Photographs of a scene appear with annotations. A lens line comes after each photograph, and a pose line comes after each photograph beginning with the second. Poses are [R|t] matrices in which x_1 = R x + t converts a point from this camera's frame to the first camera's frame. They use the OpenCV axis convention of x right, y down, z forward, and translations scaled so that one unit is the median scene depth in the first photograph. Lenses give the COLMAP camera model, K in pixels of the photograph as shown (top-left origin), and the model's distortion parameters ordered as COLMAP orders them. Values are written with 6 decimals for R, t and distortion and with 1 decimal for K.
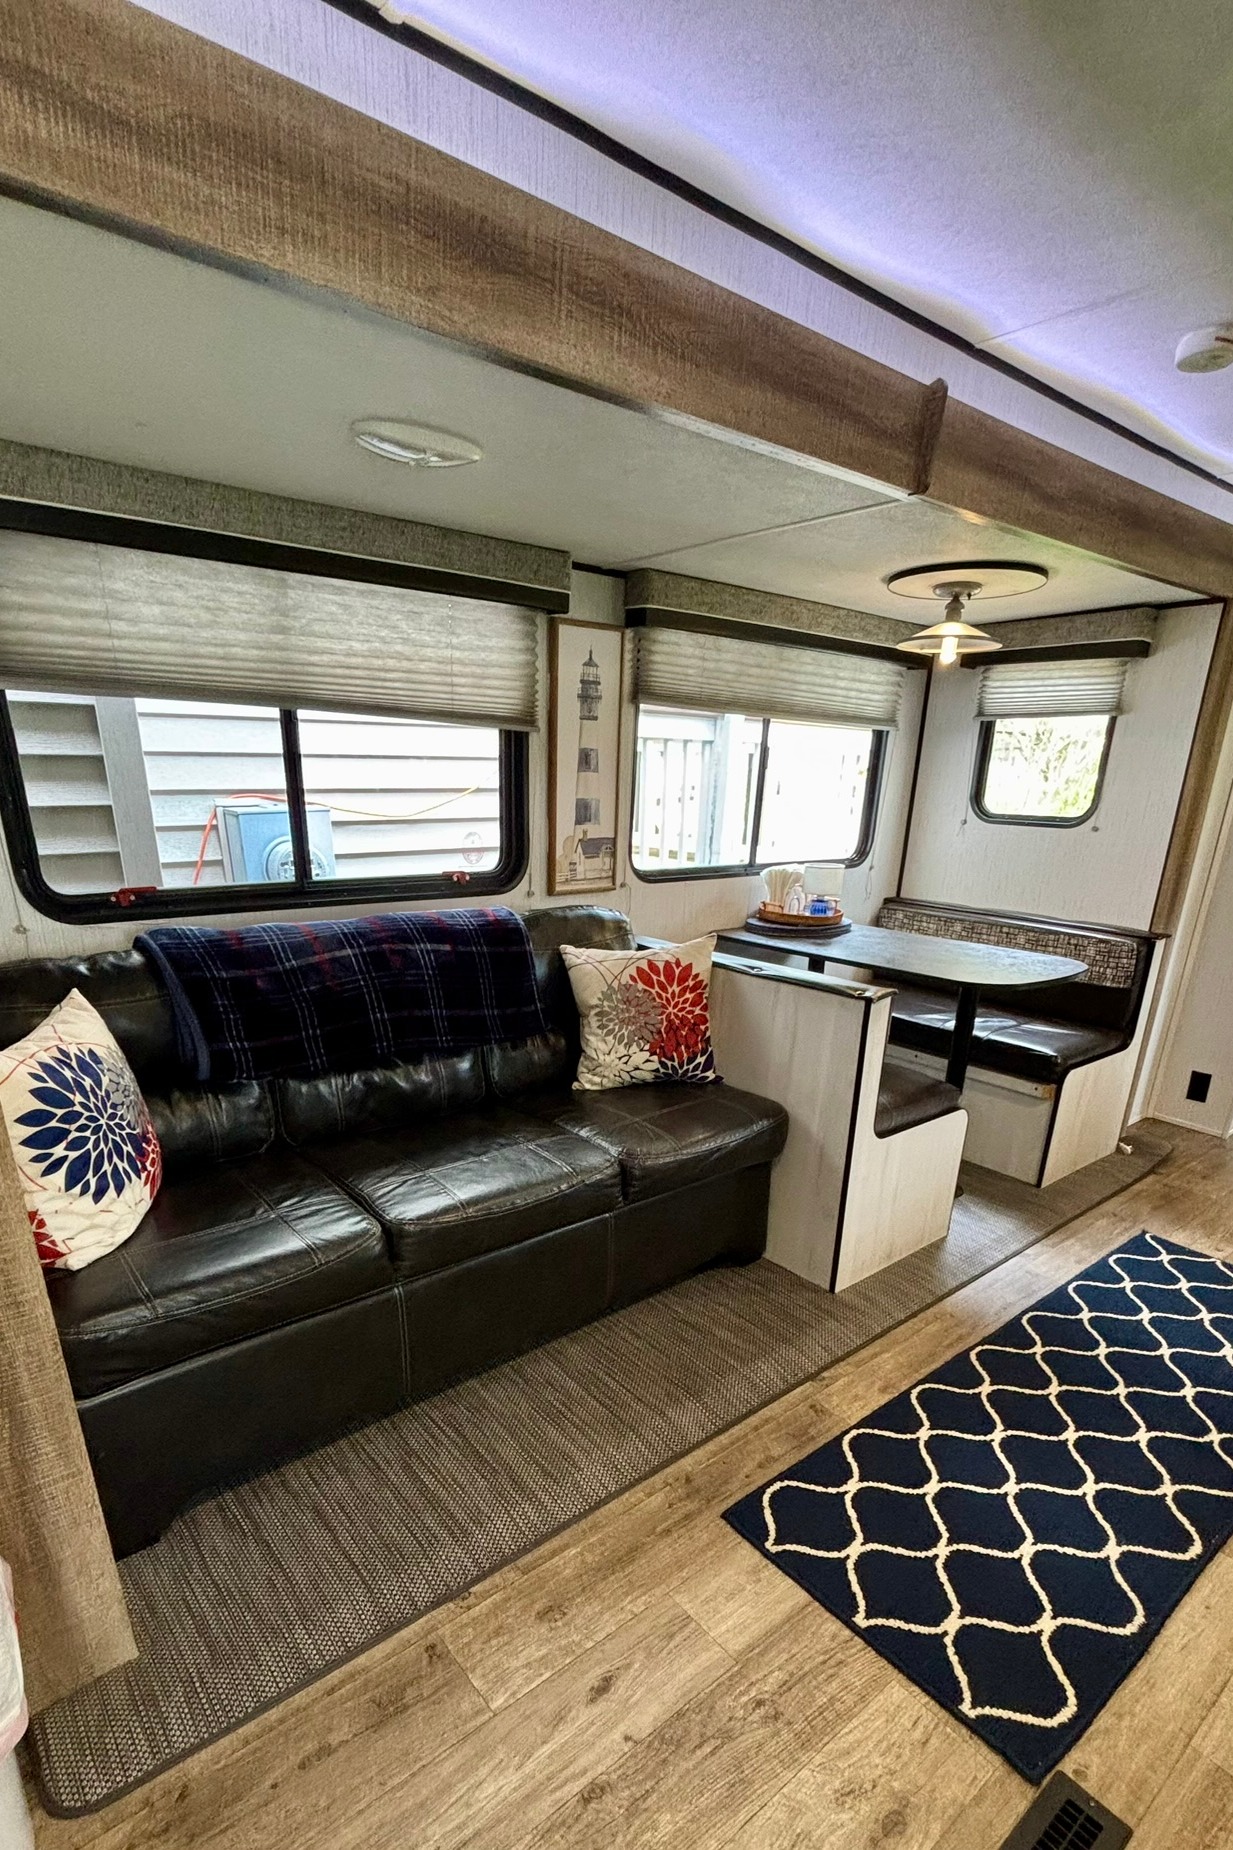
lens RADIAL K [[920.3, 0, 625.0], [0, 920.3, 1133.6], [0, 0, 1]] dist [0.001601, -0.000674]
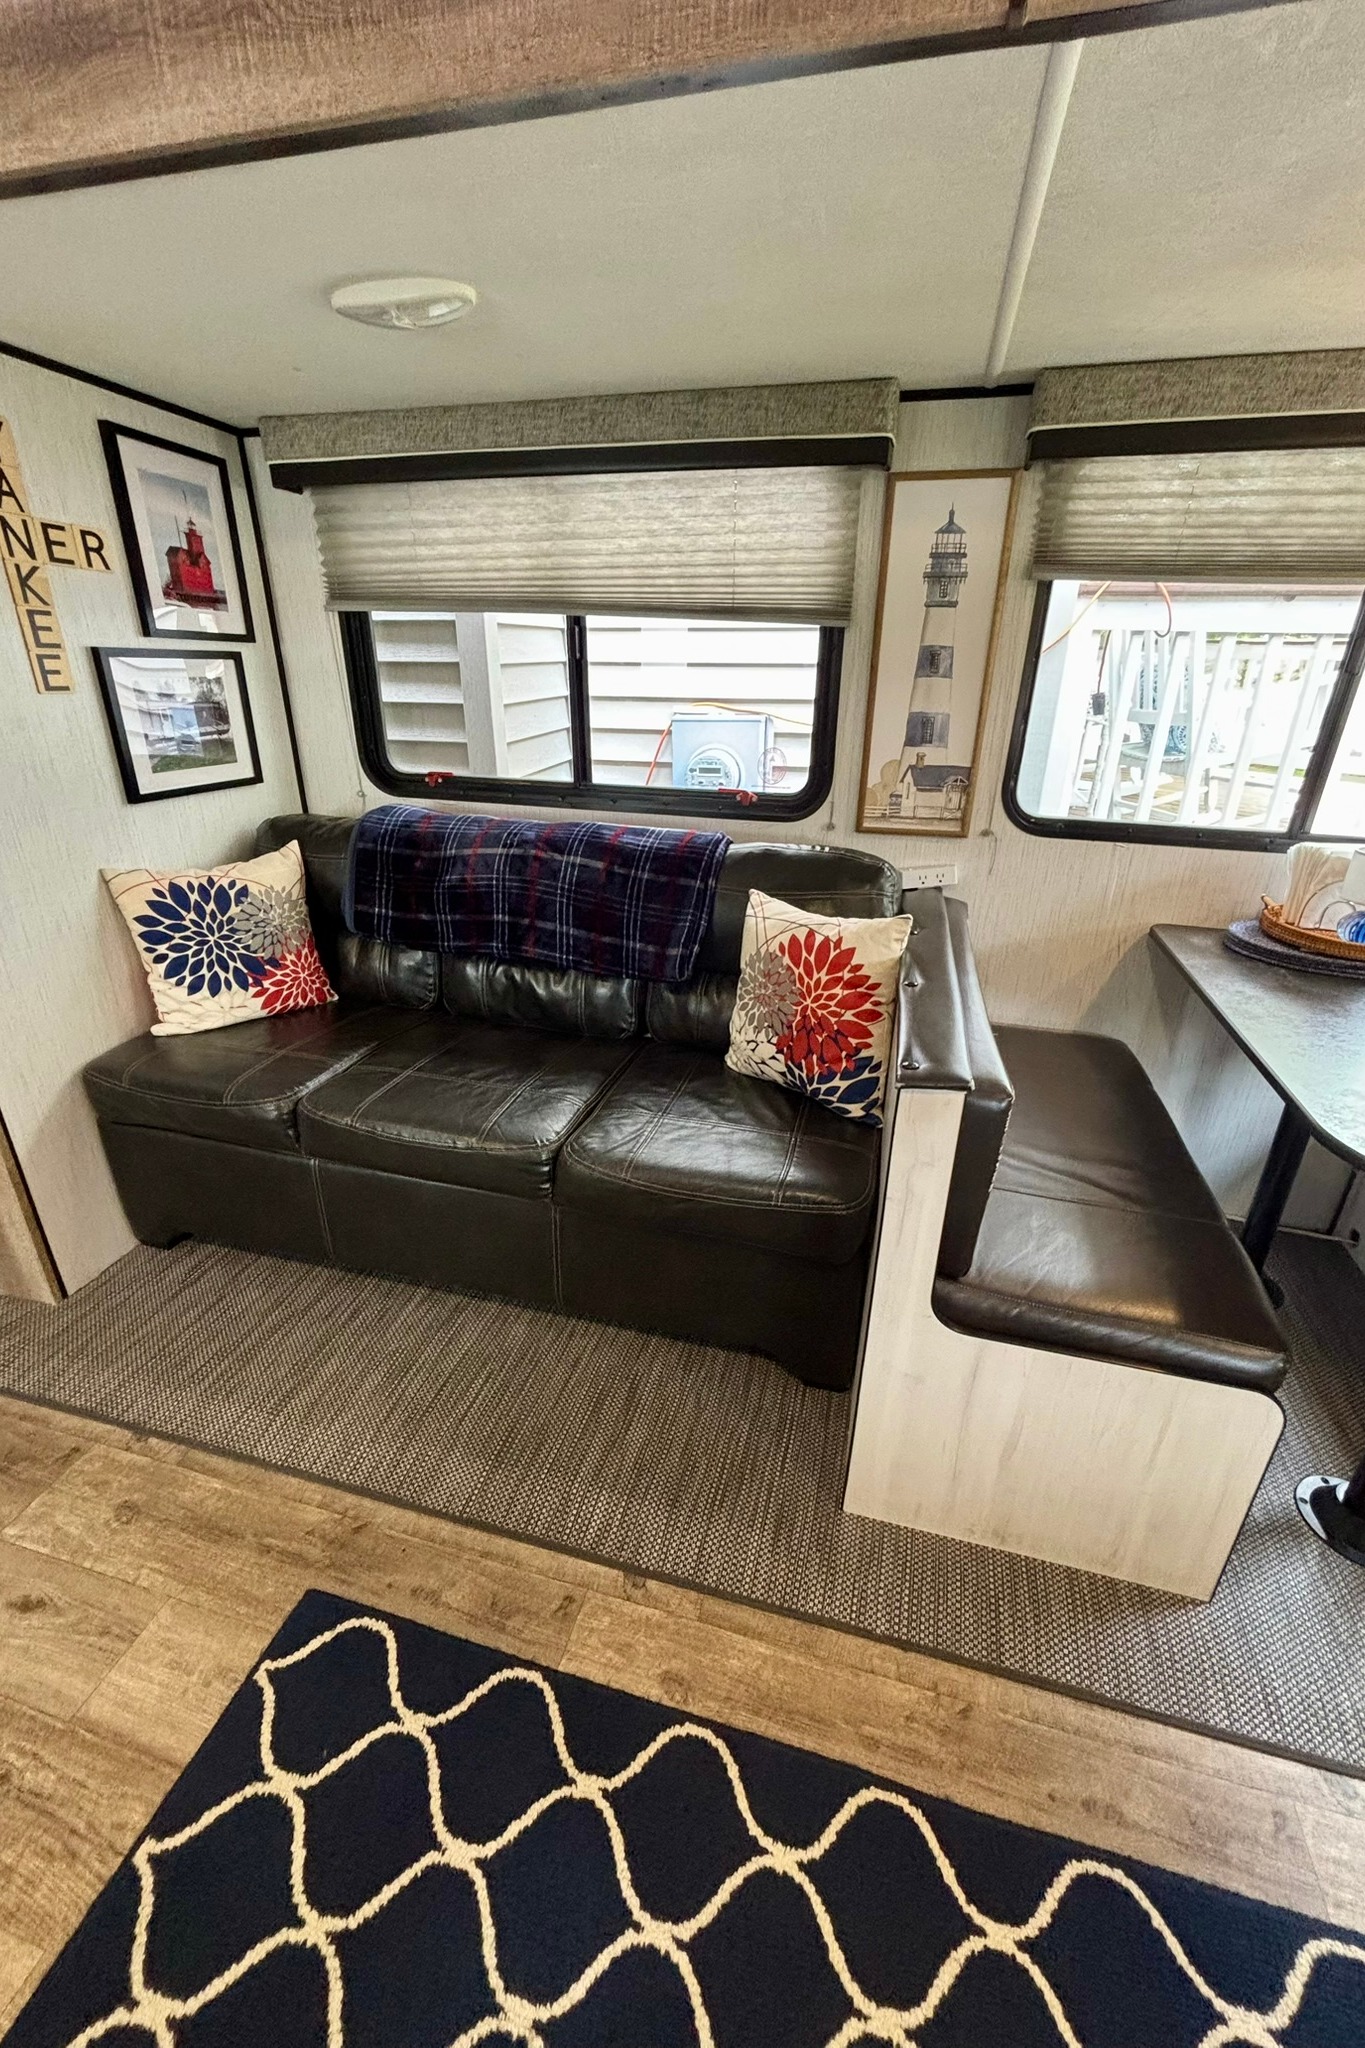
lens RADIAL K [[825.2, 0, 690.1], [0, 825.2, 1024.6], [0, 0, 1]] dist [-0.003090, -0.000127]
pose [[0.574645, 0.312644, -0.756331, 0.490195], [-0.308088, 0.938811, 0.153997, -0.188147], [0.758198, 0.144523, 0.635806, 0.512137]]
